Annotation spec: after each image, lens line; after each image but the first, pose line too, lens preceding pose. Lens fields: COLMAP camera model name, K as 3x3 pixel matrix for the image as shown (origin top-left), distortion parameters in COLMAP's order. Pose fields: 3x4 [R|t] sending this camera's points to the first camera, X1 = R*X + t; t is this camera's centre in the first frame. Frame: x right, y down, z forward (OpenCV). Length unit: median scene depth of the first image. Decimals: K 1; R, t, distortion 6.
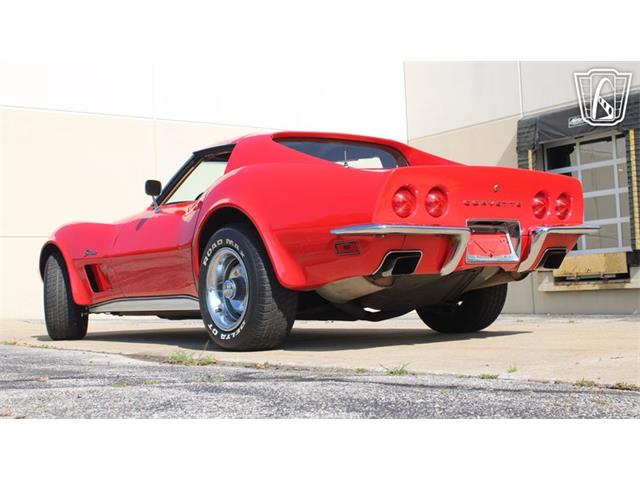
lens RADIAL K [[922.9, 0, 319.8], [0, 922.9, 259.4], [0, 0, 1]] dist [-0.010069, -0.005259]
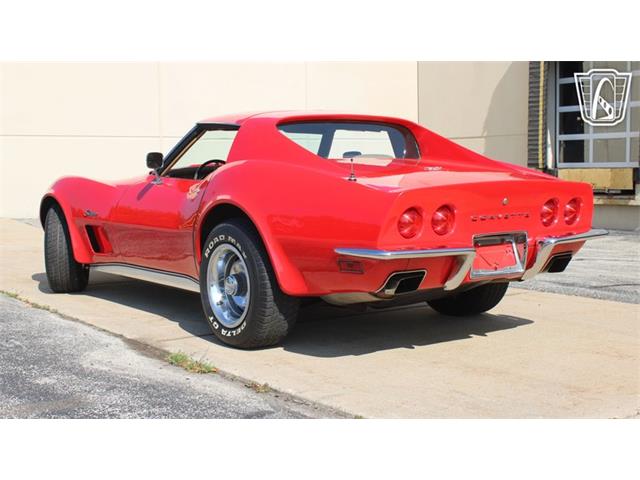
lens RADIAL K [[922.9, 0, 319.8], [0, 922.9, 259.4], [0, 0, 1]] dist [-0.010069, -0.005259]
pose [[0.999579, 0.029021, -0.000030, -0.003028], [-0.028747, 0.990270, 0.136159, -0.132764], [0.003982, -0.136101, 0.990687, 0.019984]]
